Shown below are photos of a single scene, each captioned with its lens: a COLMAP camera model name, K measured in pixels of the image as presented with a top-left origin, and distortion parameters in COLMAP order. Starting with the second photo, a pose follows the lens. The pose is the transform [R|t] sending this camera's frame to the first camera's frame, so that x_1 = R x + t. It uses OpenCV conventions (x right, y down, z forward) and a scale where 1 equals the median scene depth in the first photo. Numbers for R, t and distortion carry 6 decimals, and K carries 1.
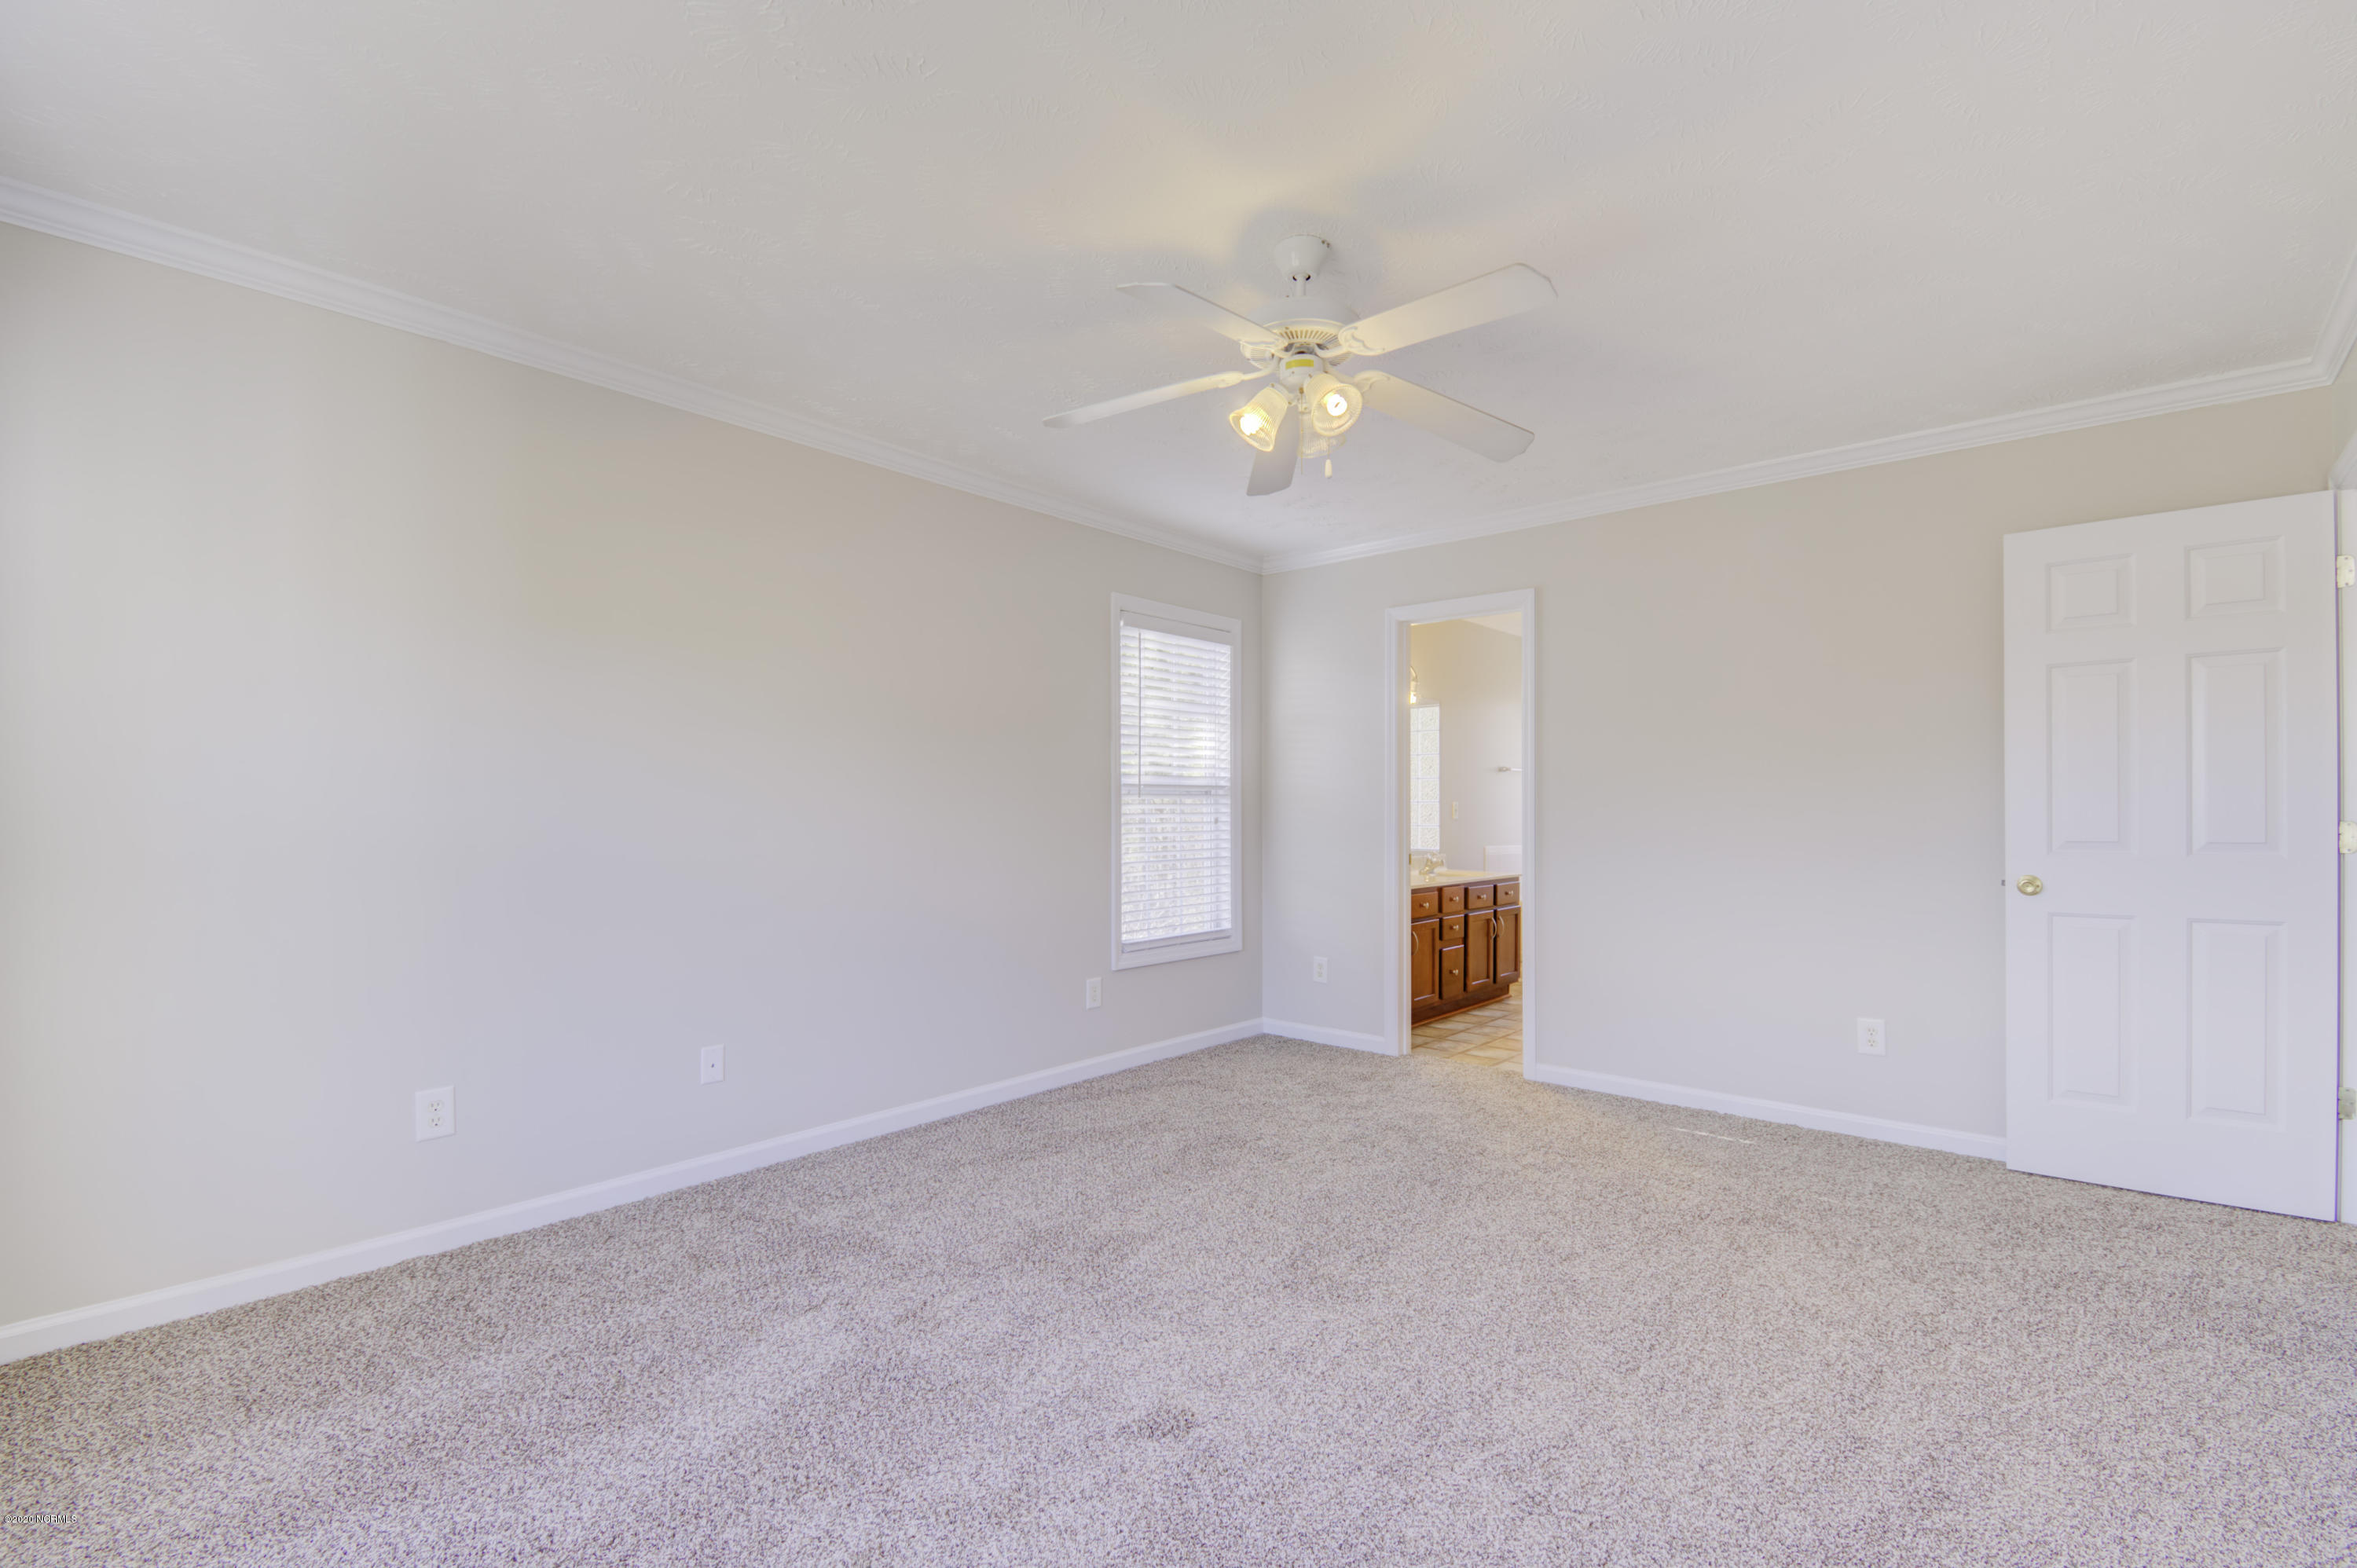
lens RADIAL K [[1034.2, 0, 1181.3], [0, 1034.2, 791.4], [0, 0, 1]] dist [0.025110, -0.023954]
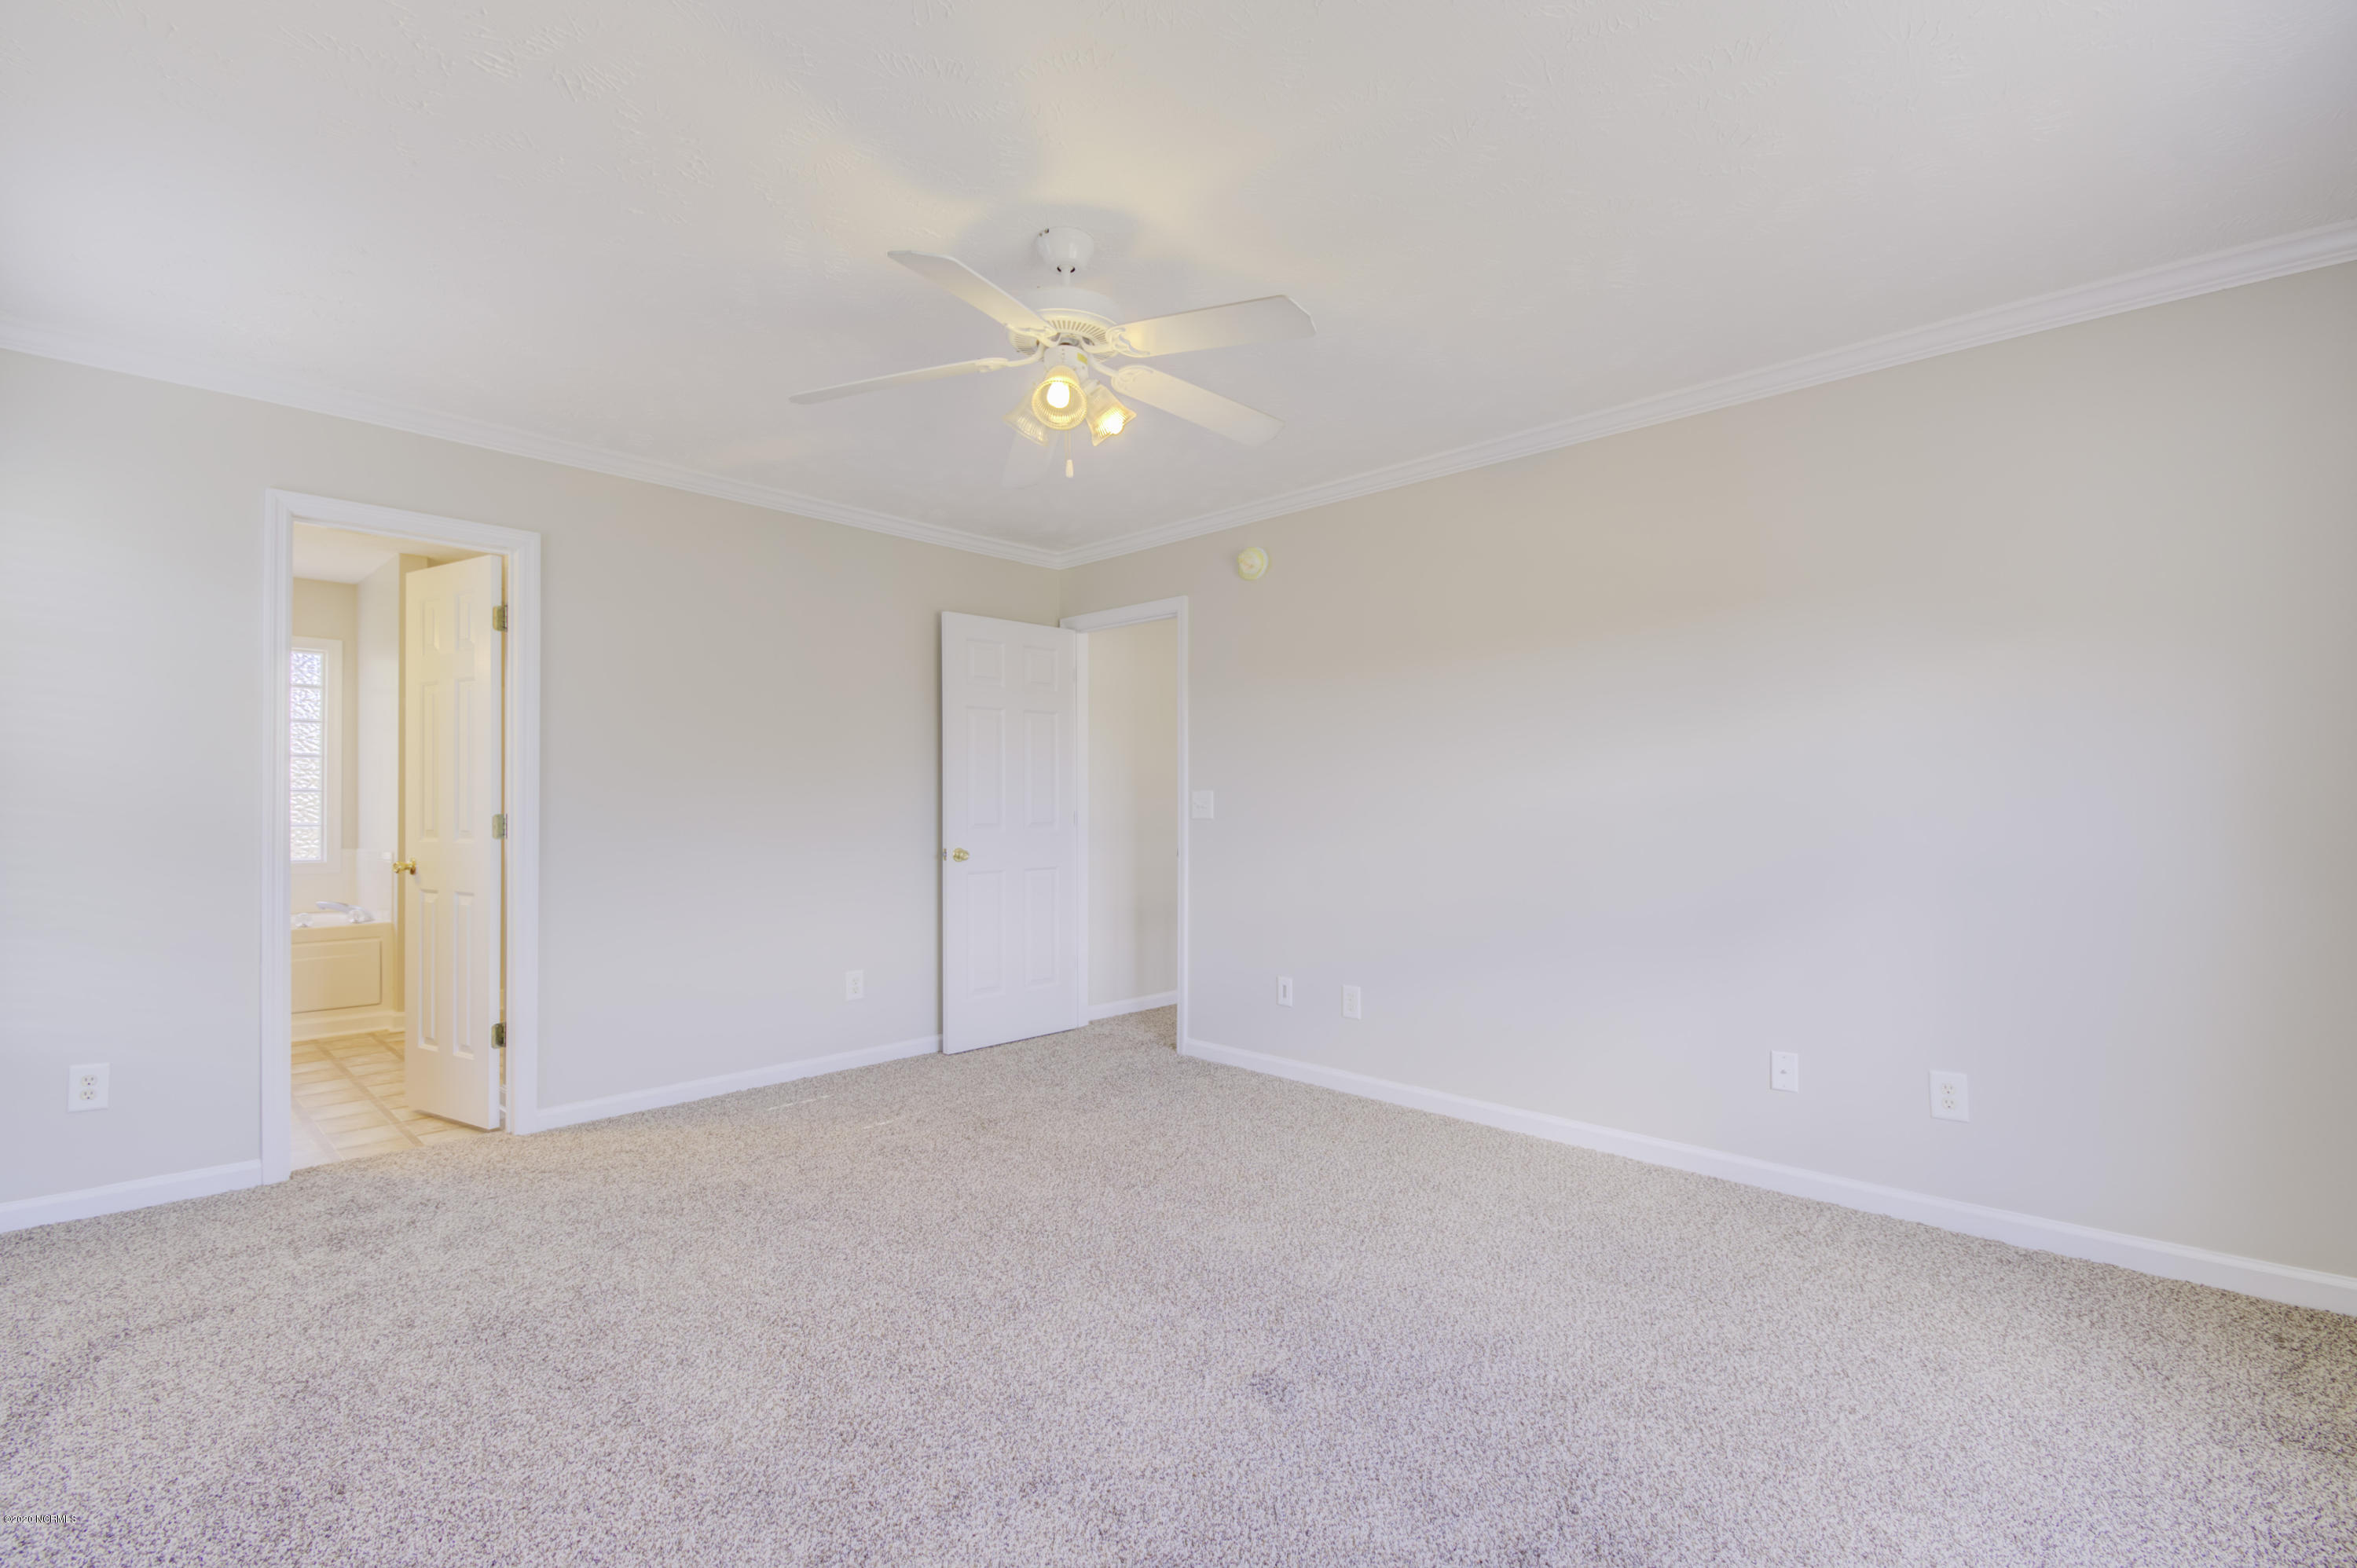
lens RADIAL K [[1070.8, 0, 1168.3], [0, 1070.8, 778.7], [0, 0, 1]] dist [0.028711, -0.028229]
pose [[0.058159, 0.021809, 0.998069, -0.598238], [-0.019437, 0.999597, -0.020710, 0.008153], [-0.998118, -0.018195, 0.058559, 0.556184]]
